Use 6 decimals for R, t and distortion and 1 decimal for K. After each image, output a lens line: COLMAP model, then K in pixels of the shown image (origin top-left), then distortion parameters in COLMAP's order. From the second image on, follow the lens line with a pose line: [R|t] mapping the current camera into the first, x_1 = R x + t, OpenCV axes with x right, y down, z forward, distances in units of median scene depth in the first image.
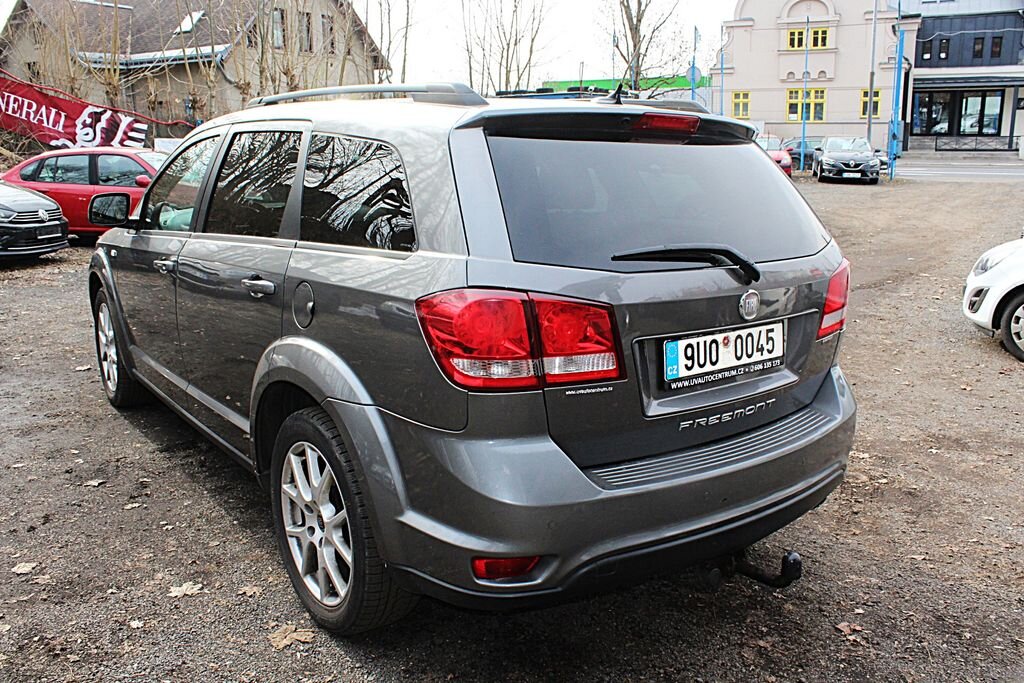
lens RADIAL K [[869.2, 0, 508.4], [0, 869.2, 340.9], [0, 0, 1]] dist [-0.158627, 0.142868]
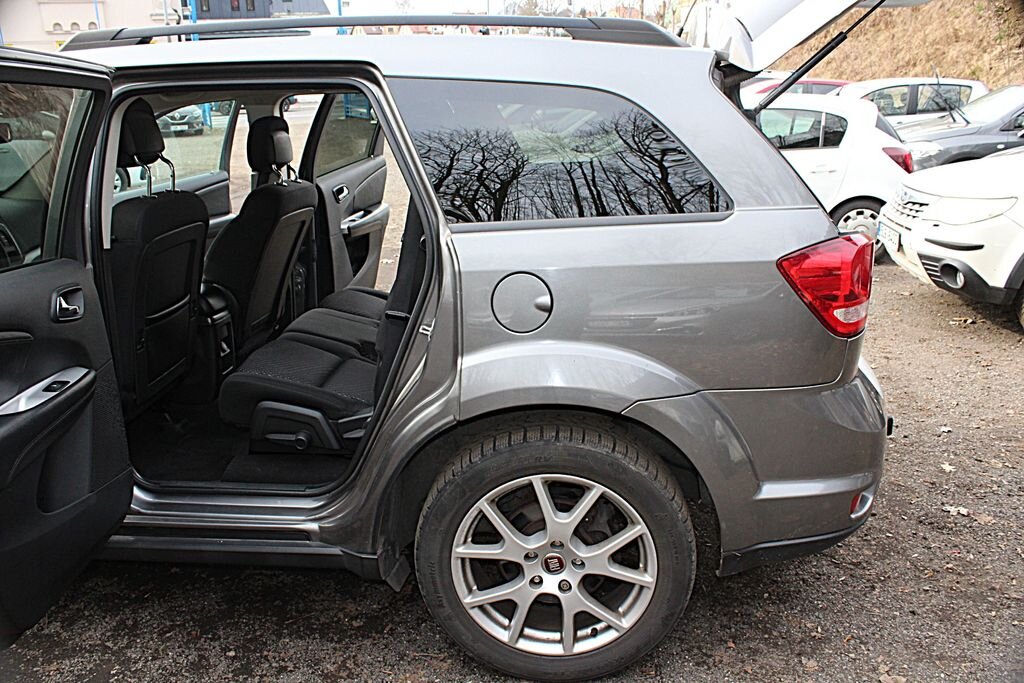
lens RADIAL K [[854.8, 0, 511.1], [0, 854.8, 344.5], [0, 0, 1]] dist [-0.165839, 0.148947]
pose [[0.672910, -0.228559, 0.703529, -0.141687], [0.184790, 0.972854, 0.139308, -0.019992], [-0.716271, 0.036264, 0.696879, 0.087890]]
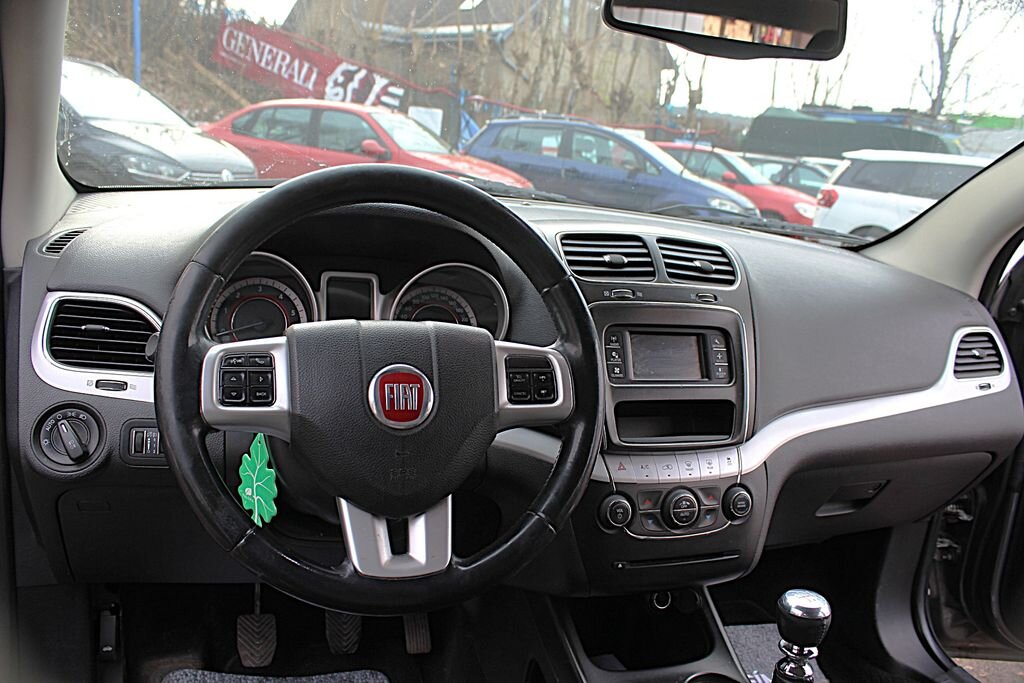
lens RADIAL K [[852.7, 0, 508.2], [0, 852.7, 343.0], [0, 0, 1]] dist [-0.166656, 0.151854]
pose [[0.951239, 0.156909, -0.265563, -0.073943], [-0.158256, 0.987261, 0.016459, -0.040715], [0.264762, 0.026370, 0.963953, 0.253765]]
